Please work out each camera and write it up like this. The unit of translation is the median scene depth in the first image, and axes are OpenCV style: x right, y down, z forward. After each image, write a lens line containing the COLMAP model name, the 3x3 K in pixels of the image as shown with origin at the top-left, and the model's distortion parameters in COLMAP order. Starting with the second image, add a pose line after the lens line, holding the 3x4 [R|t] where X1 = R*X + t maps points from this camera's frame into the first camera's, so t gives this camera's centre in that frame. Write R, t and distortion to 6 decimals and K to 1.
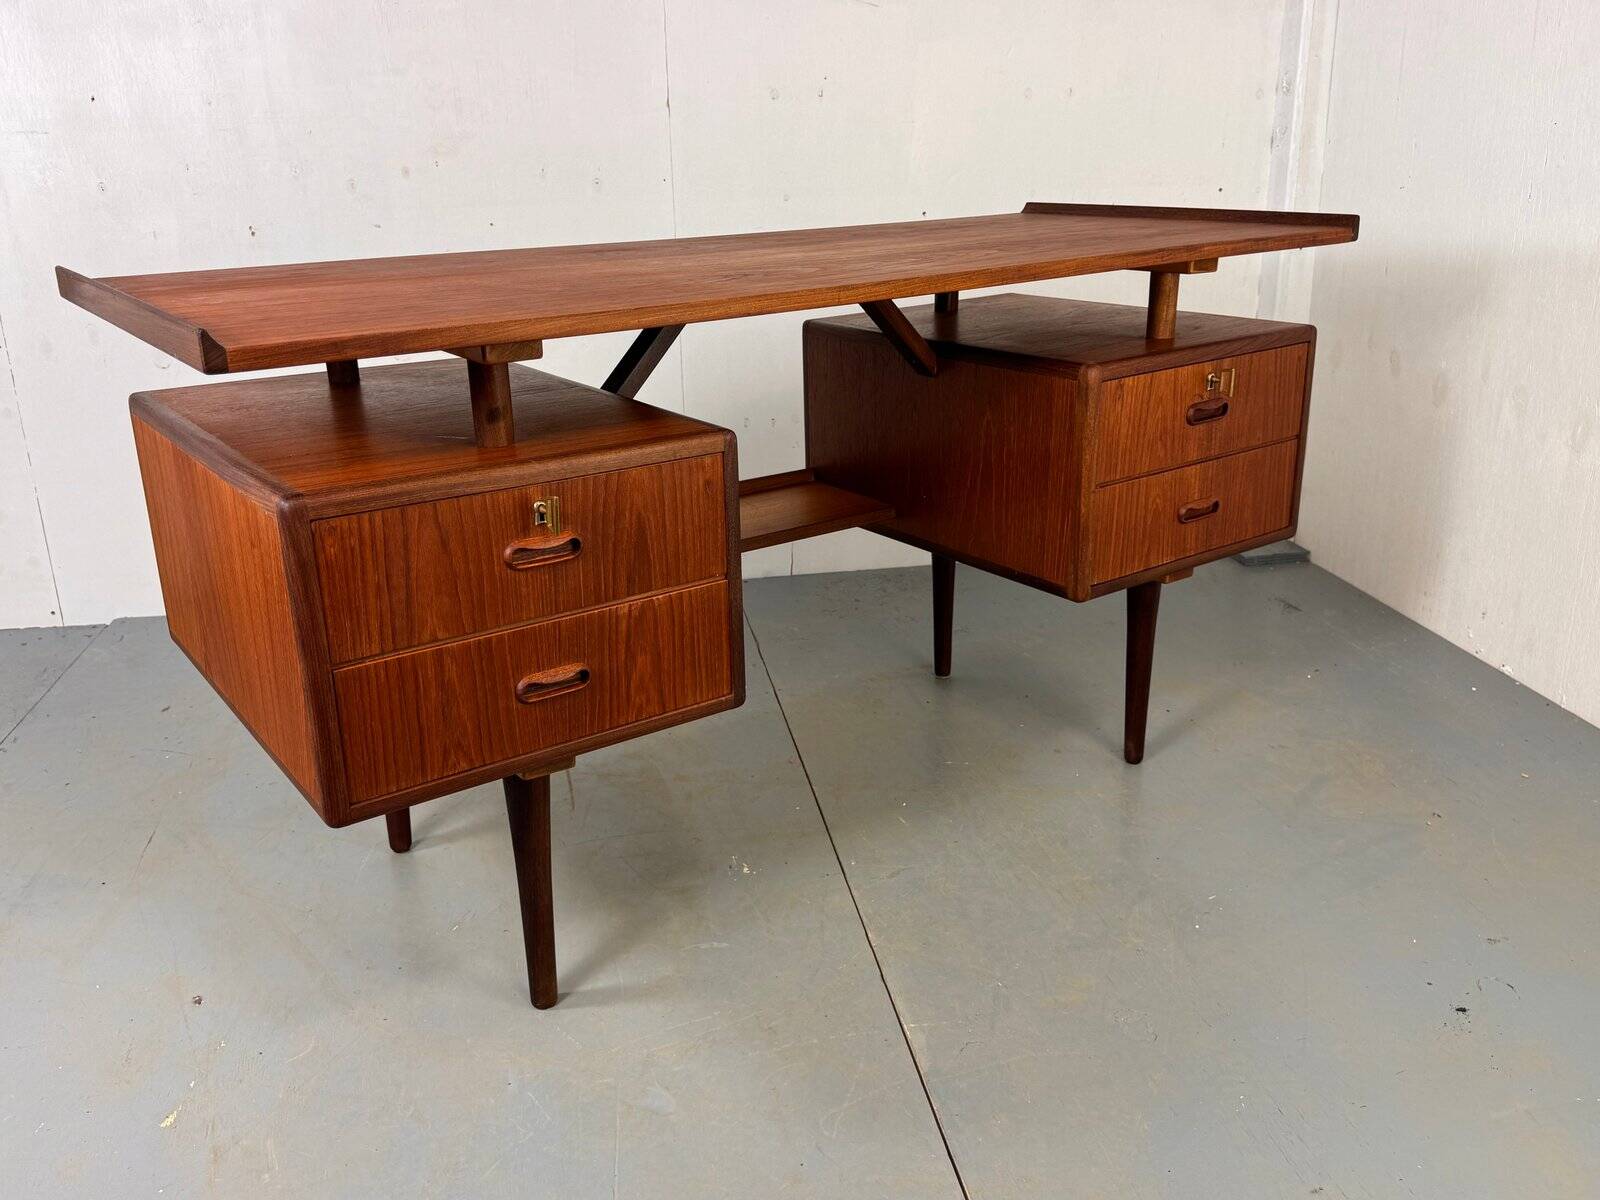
lens RADIAL K [[1353.3, 0, 798.8], [0, 1353.3, 597.7], [0, 0, 1]] dist [0.108500, -0.099661]
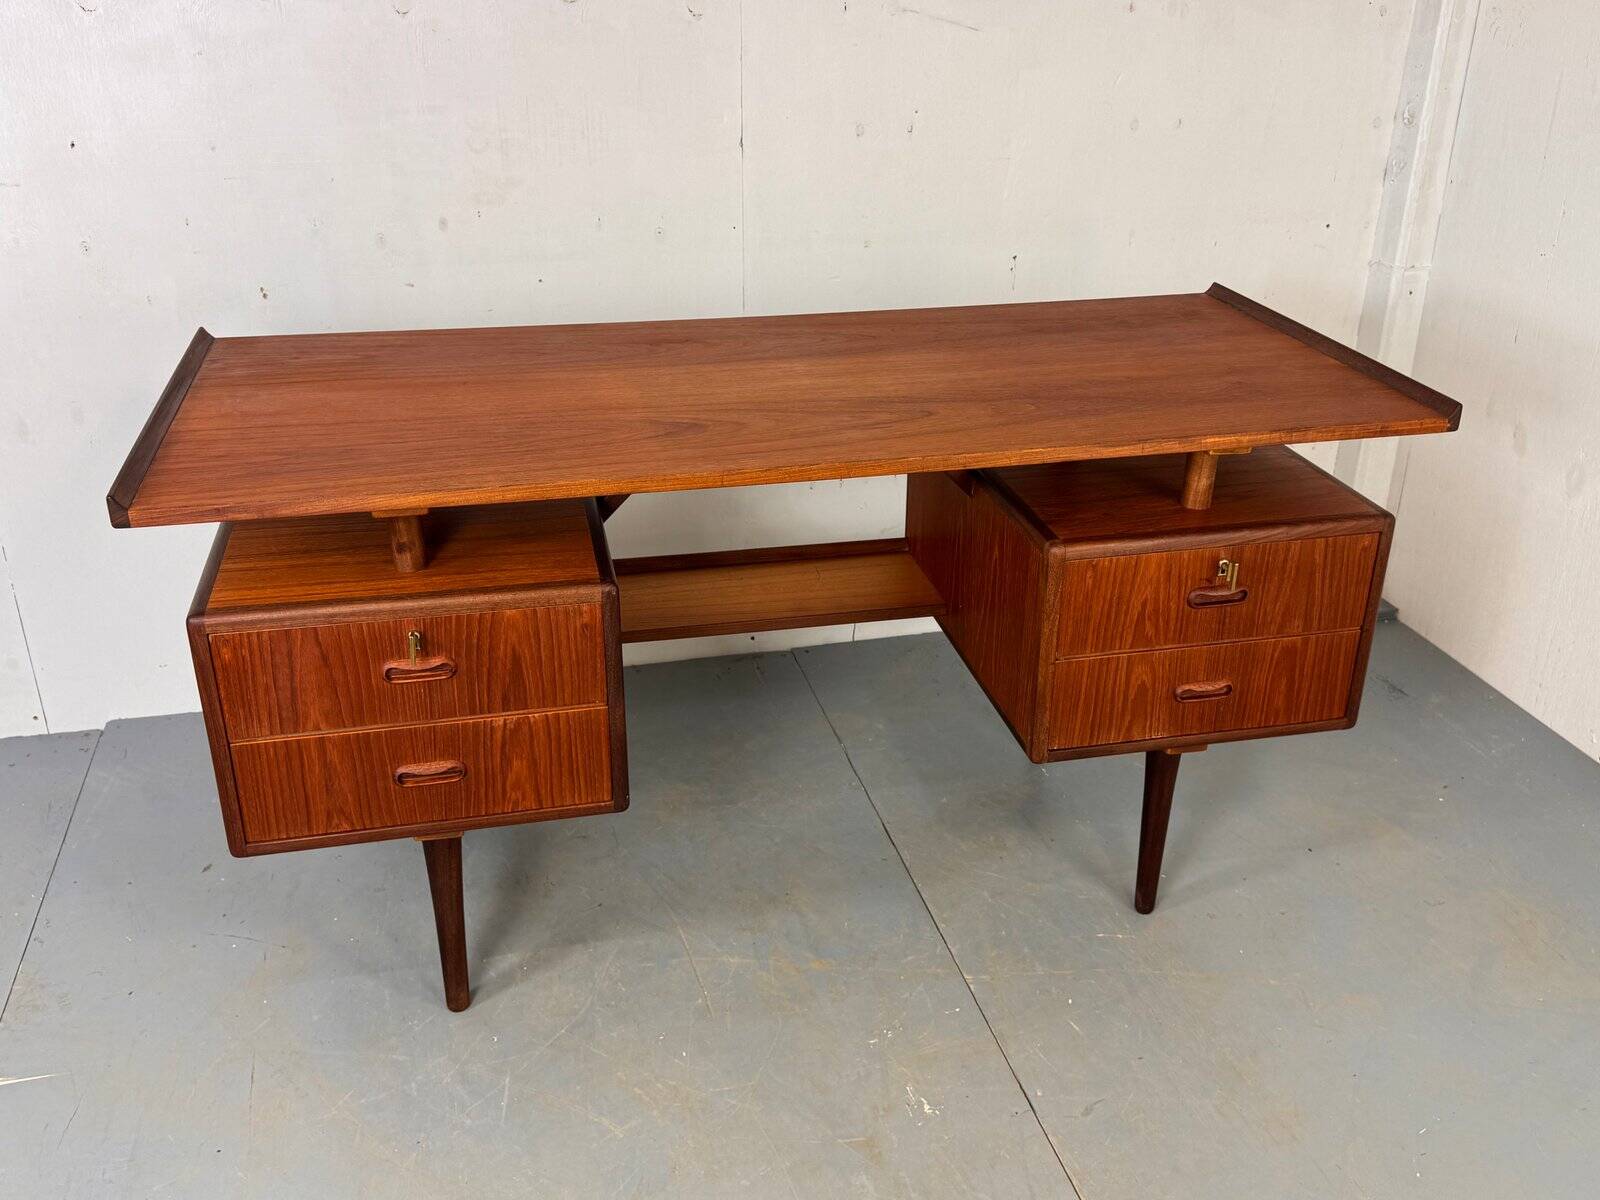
lens RADIAL K [[1439.4, 0, 804.3], [0, 1439.4, 600.1], [0, 0, 1]] dist [0.127837, -0.222435]
pose [[0.917456, 0.198232, -0.344932, 0.508205], [-0.157486, 0.977158, 0.142687, -0.306592], [0.365338, -0.076587, 0.927719, -0.035751]]
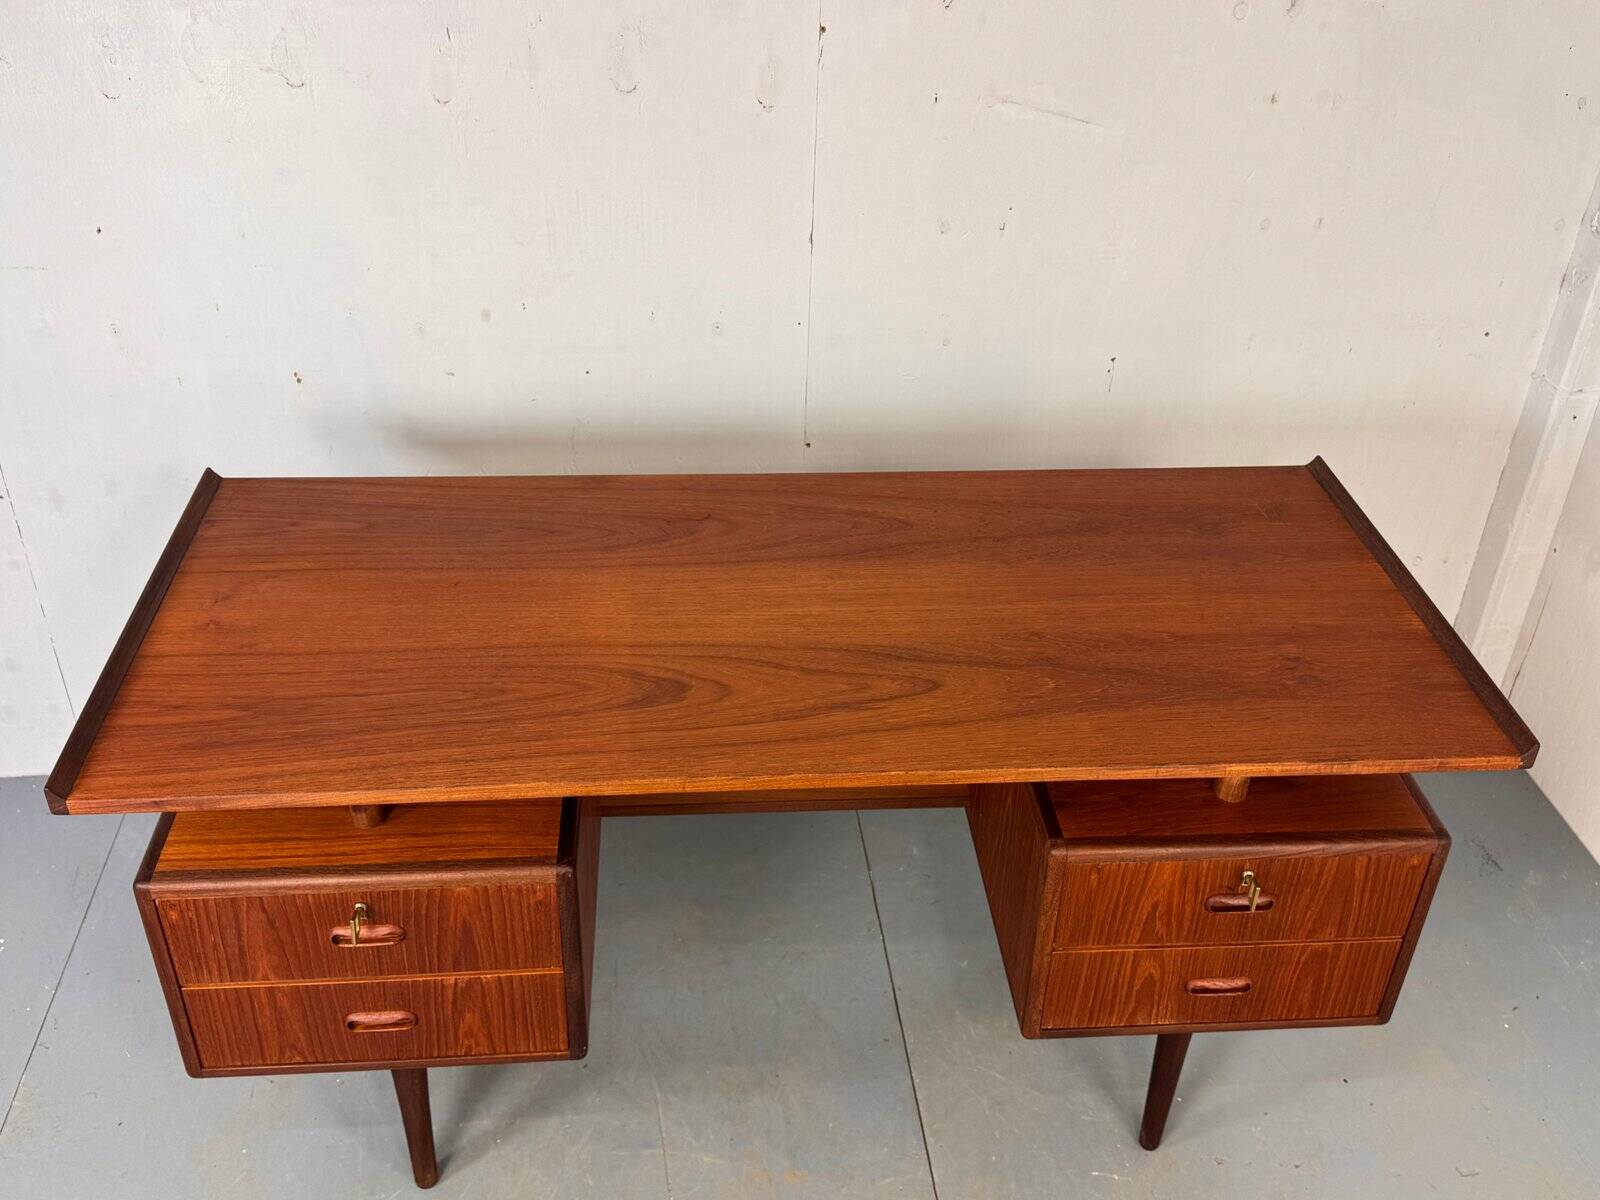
lens RADIAL K [[1492.8, 0, 798.7], [0, 1492.8, 579.2], [0, 0, 1]] dist [0.055724, 0.000000]
pose [[0.852151, 0.322927, -0.411772, 0.511722], [-0.215671, 0.933675, 0.285897, -0.707584], [0.476785, -0.154821, 0.865278, 0.121032]]
